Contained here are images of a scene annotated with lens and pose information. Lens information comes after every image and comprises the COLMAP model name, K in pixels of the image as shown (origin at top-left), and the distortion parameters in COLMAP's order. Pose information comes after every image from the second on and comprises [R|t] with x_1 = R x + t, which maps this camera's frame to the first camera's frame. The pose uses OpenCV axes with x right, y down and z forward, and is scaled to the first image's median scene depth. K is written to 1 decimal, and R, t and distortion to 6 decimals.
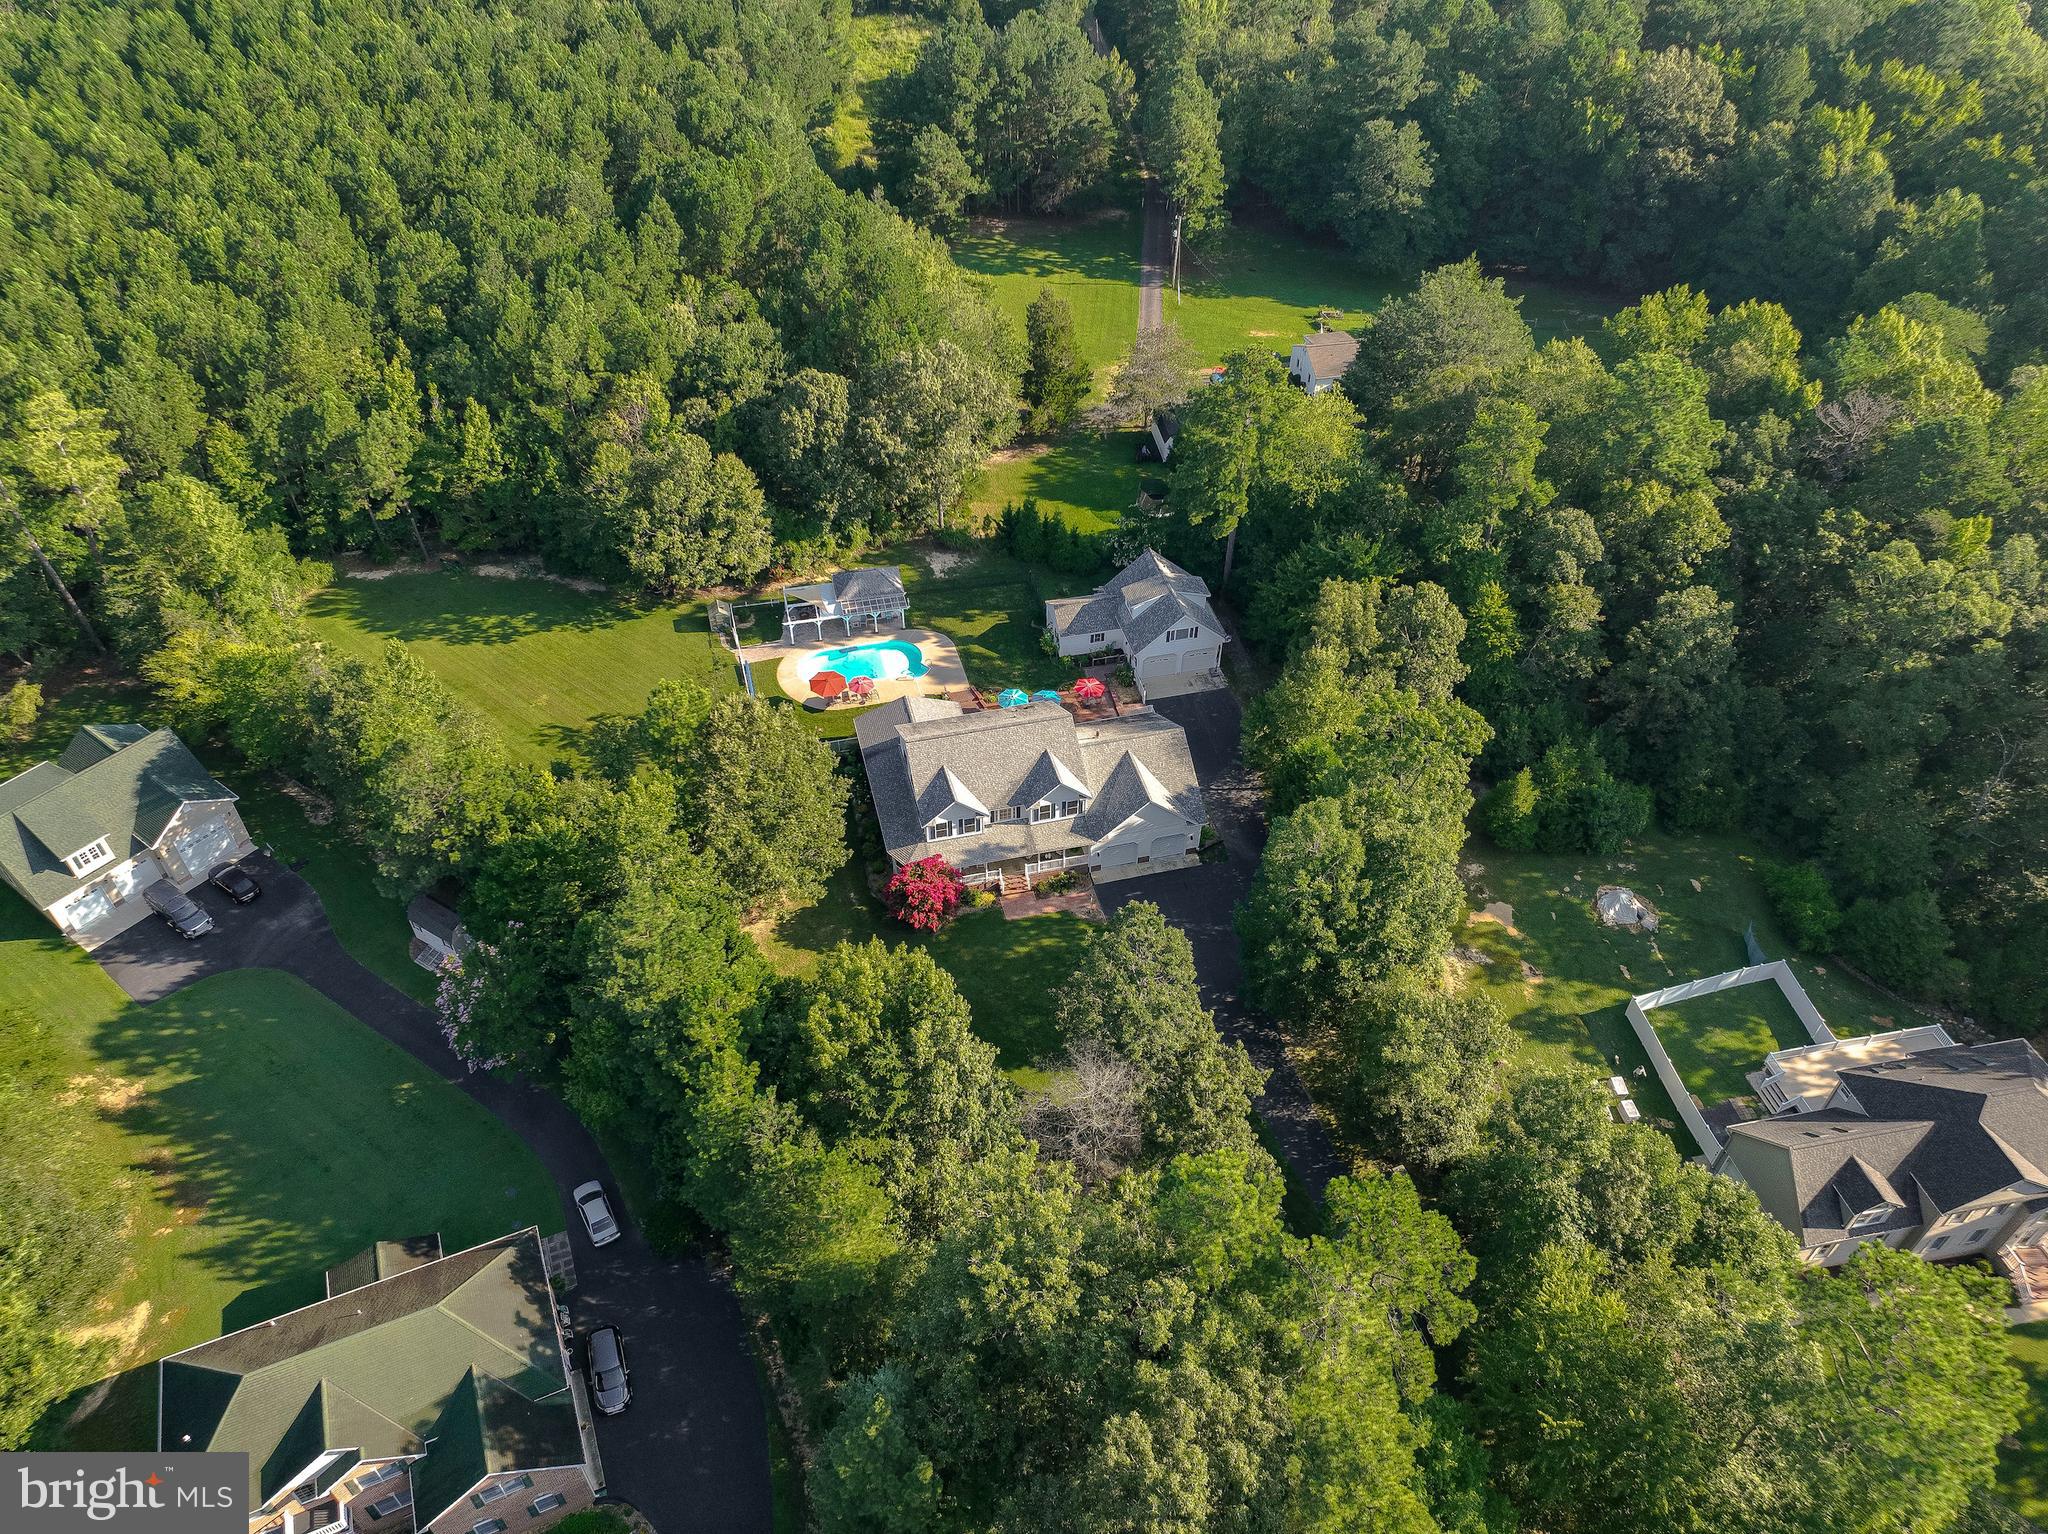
lens RADIAL K [[1446.8, 0, 1024.0], [0, 1446.8, 767.0], [0, 0, 1]] dist [0.016000, 0.005796]
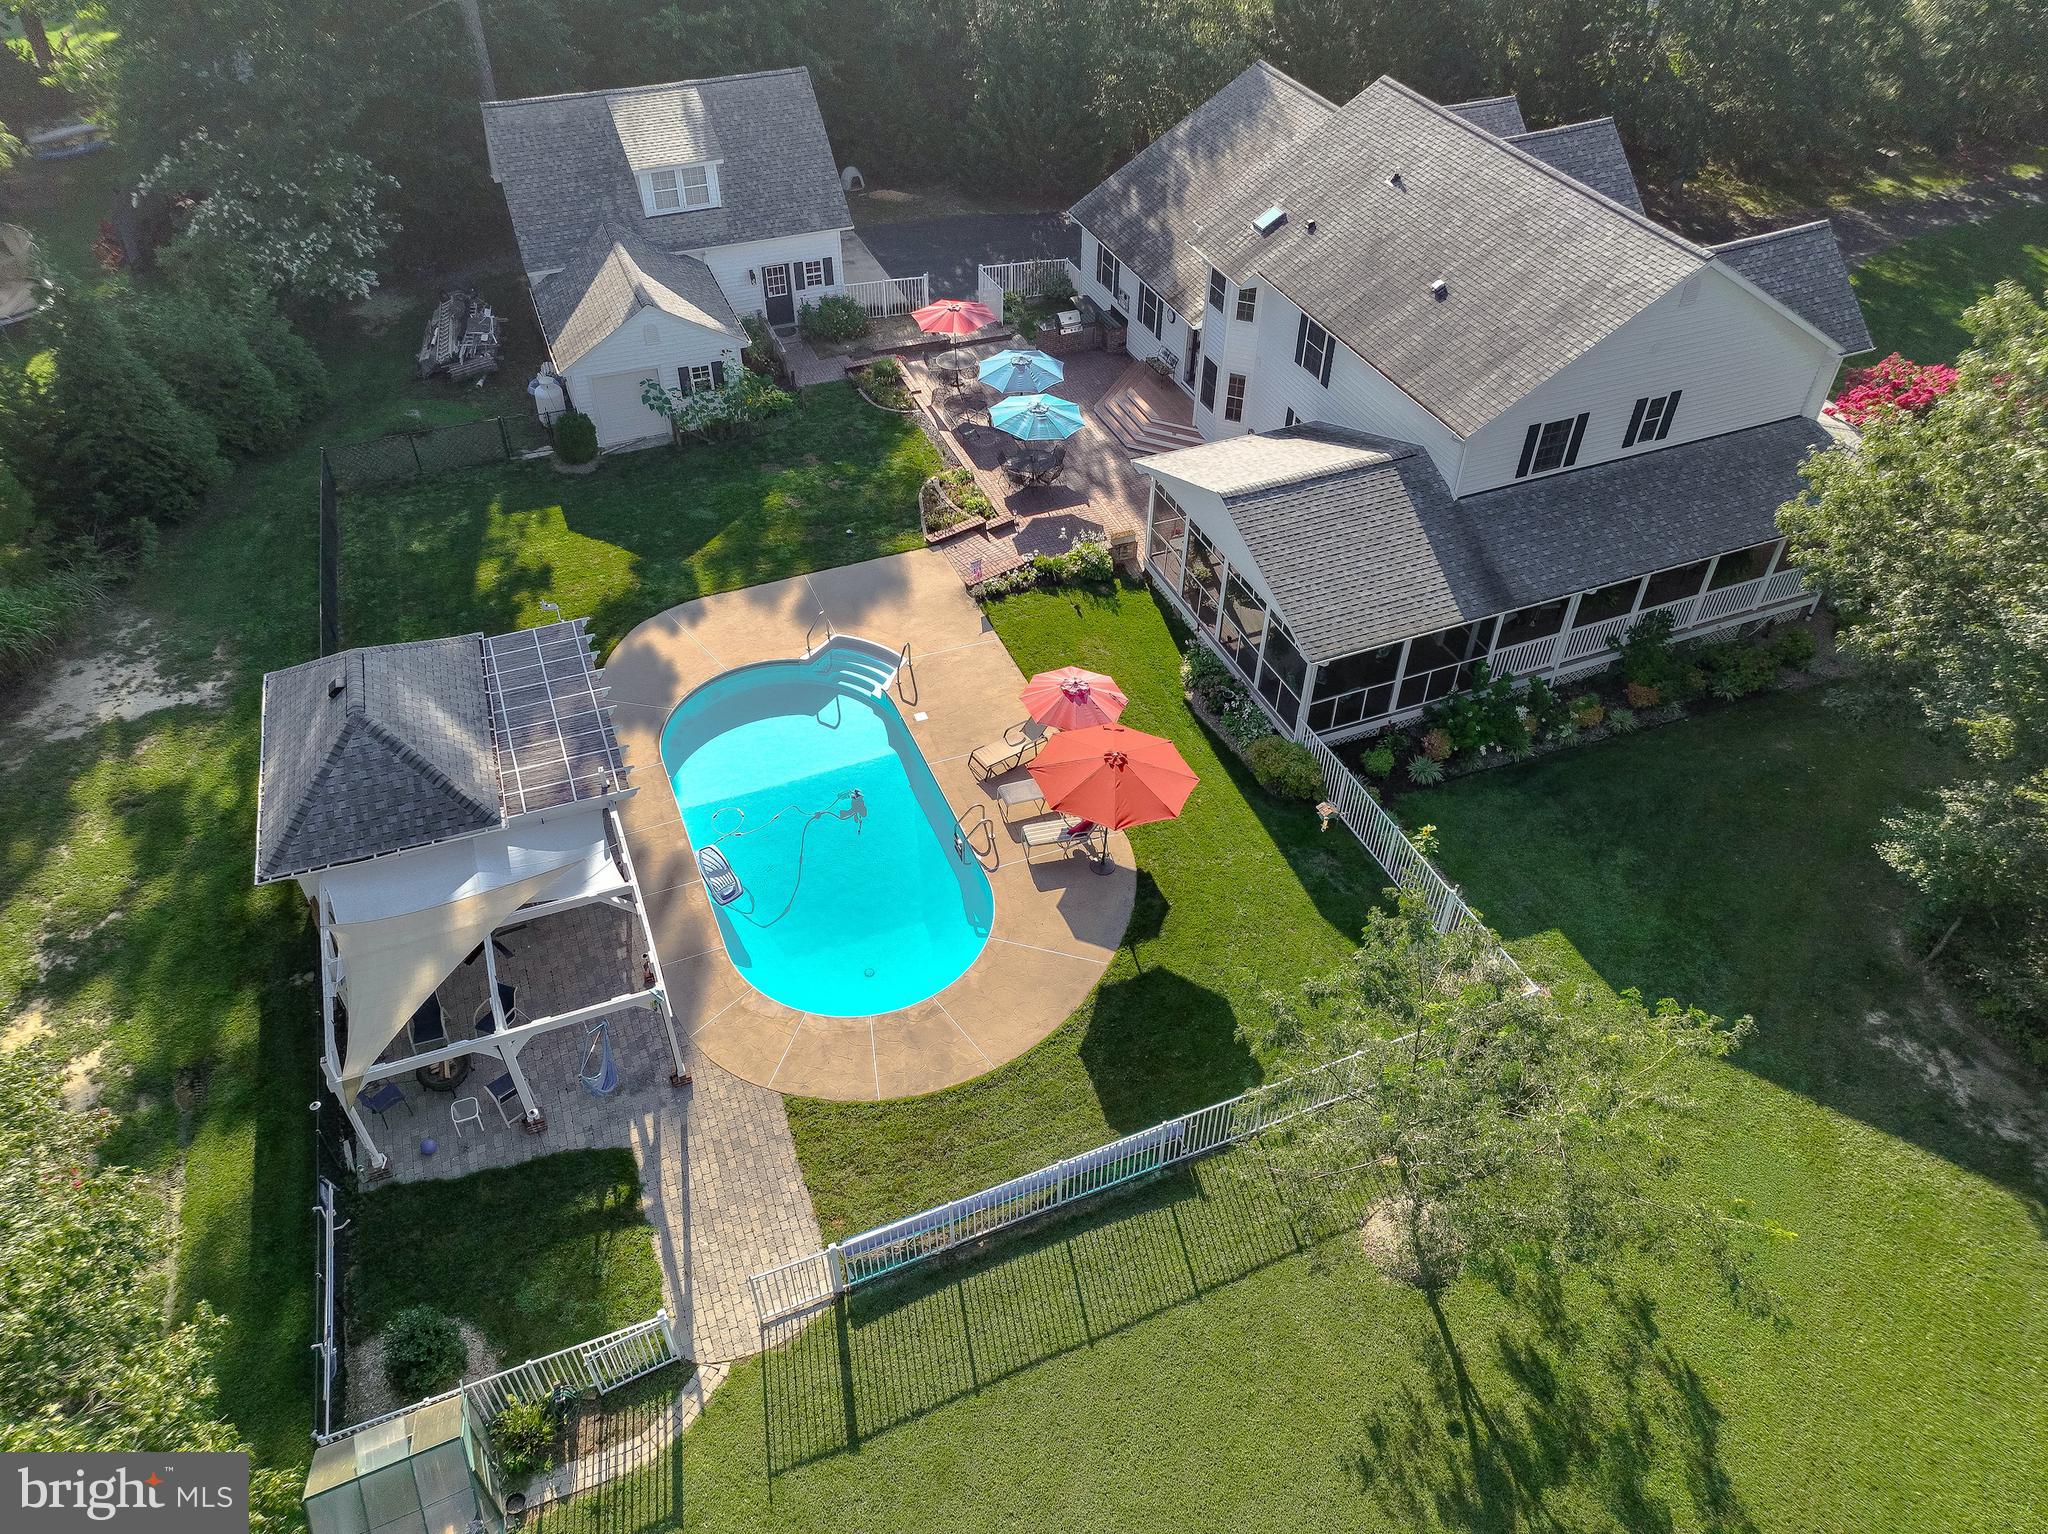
lens RADIAL K [[1446.8, 0, 1024.0], [0, 1446.8, 767.0], [0, 0, 1]] dist [0.016000, 0.005796]
pose [[-0.140092, -0.674594, 0.724774, -0.281743], [0.668403, 0.475605, 0.571872, -0.186558], [-0.730487, 0.564556, 0.384272, 0.866096]]
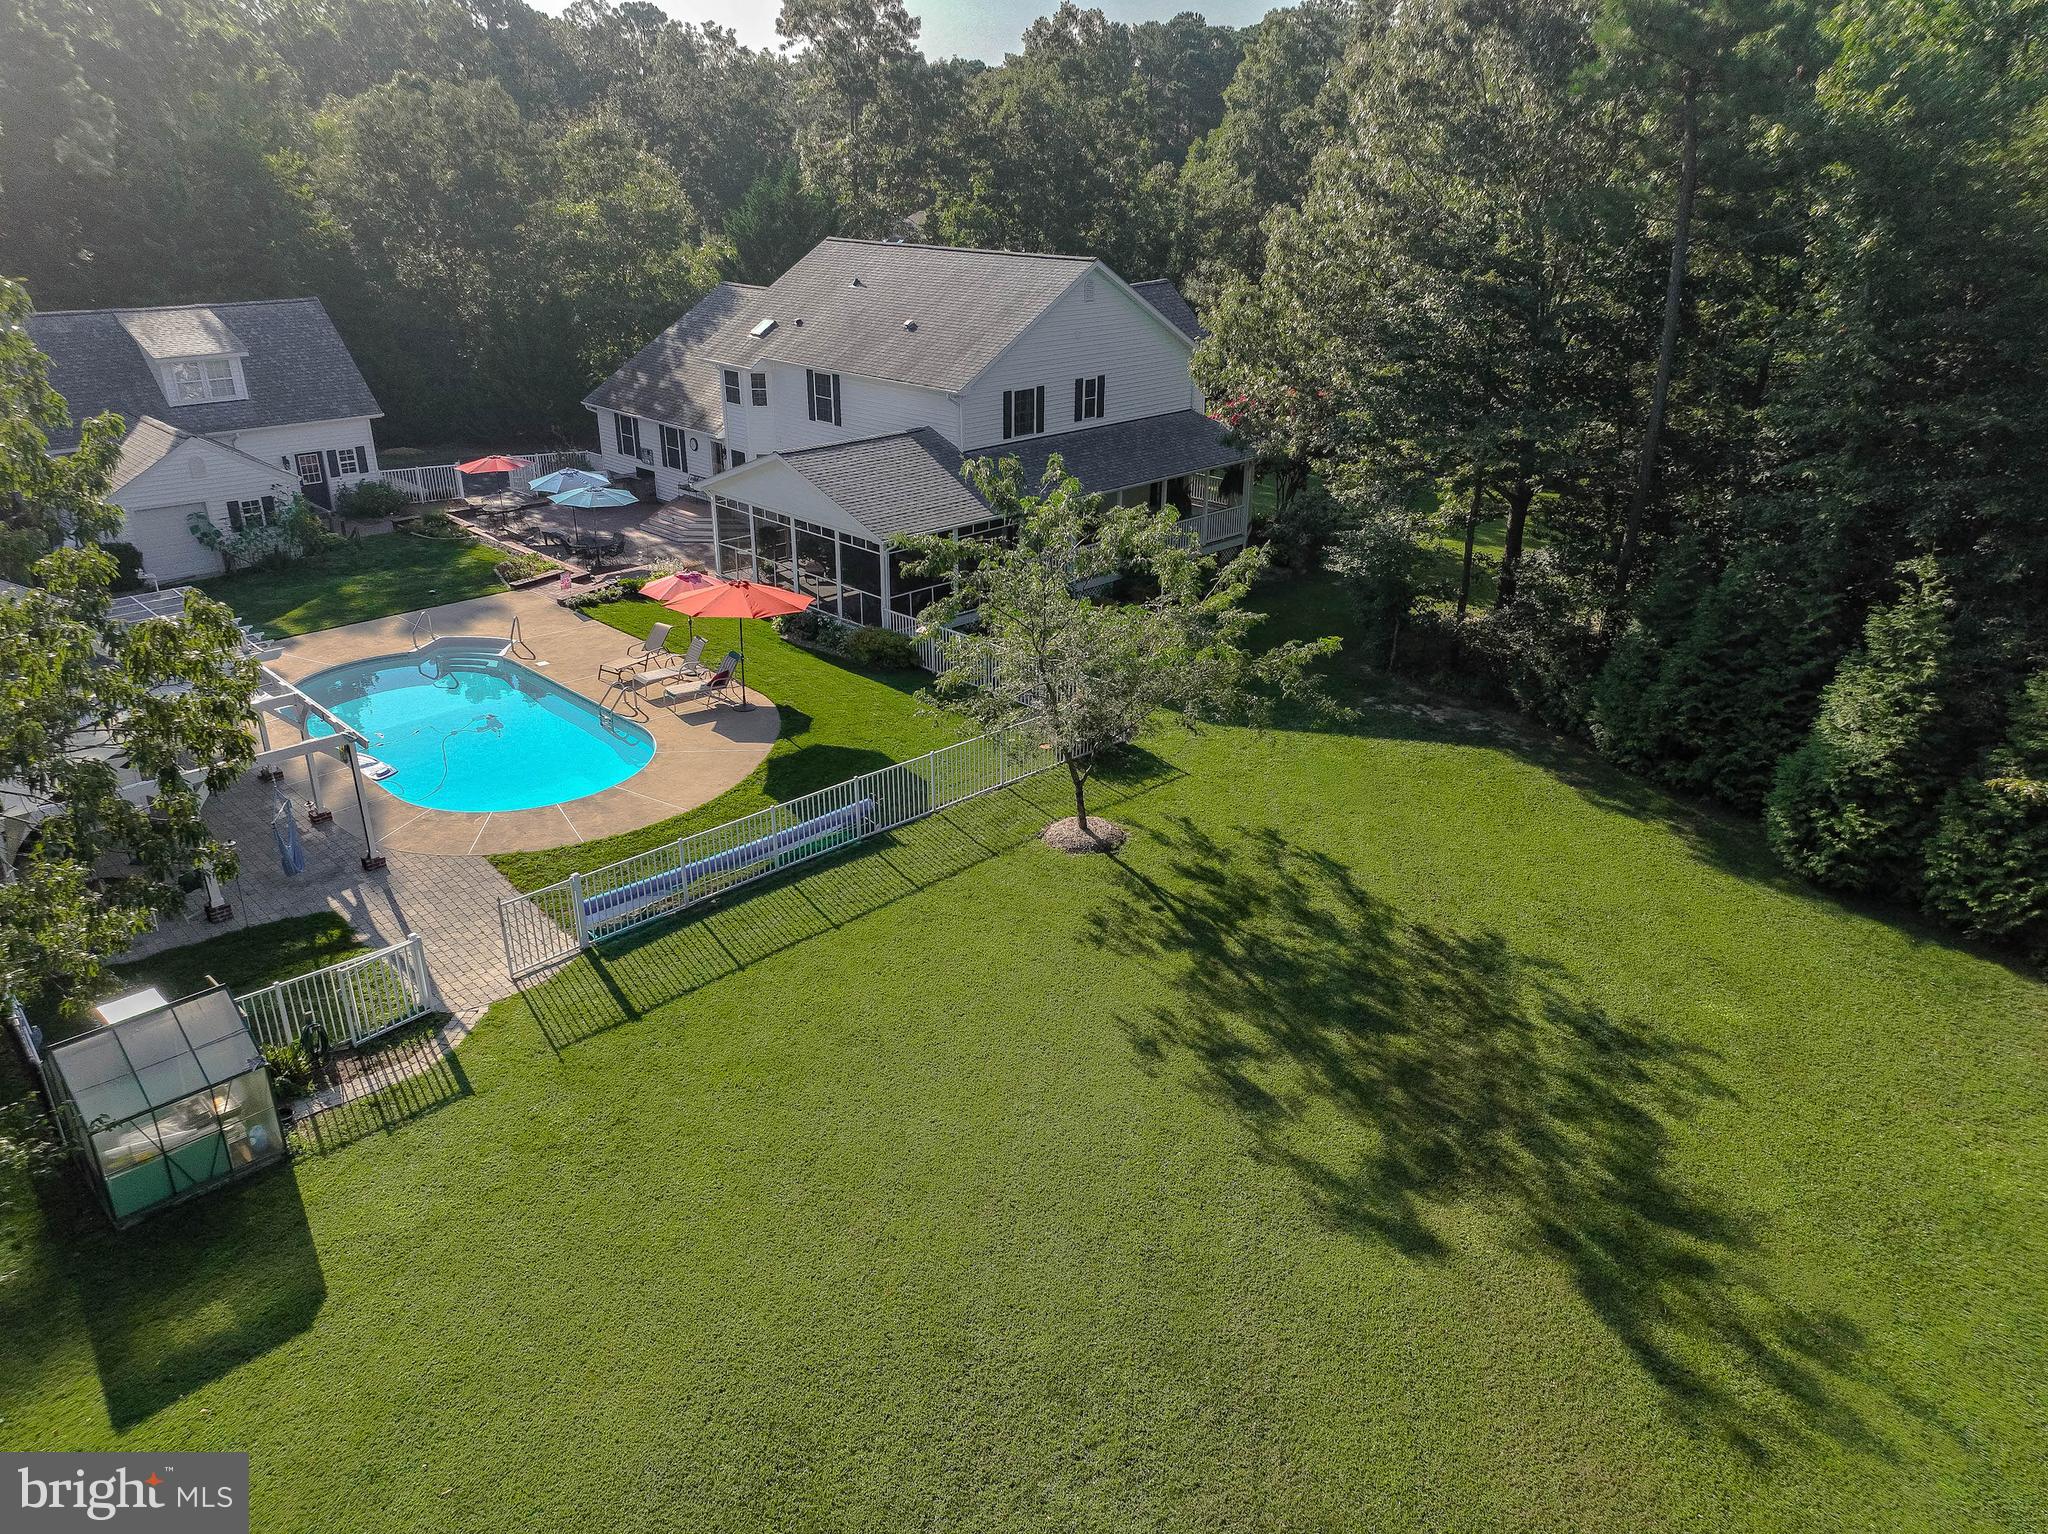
lens RADIAL K [[1446.8, 0, 1024.0], [0, 1446.8, 767.0], [0, 0, 1]] dist [0.016000, 0.005796]
pose [[-0.501026, -0.351212, 0.790963, -0.356248], [0.584507, 0.536675, 0.608549, -0.160203], [-0.638219, 0.767223, -0.063602, 0.946030]]
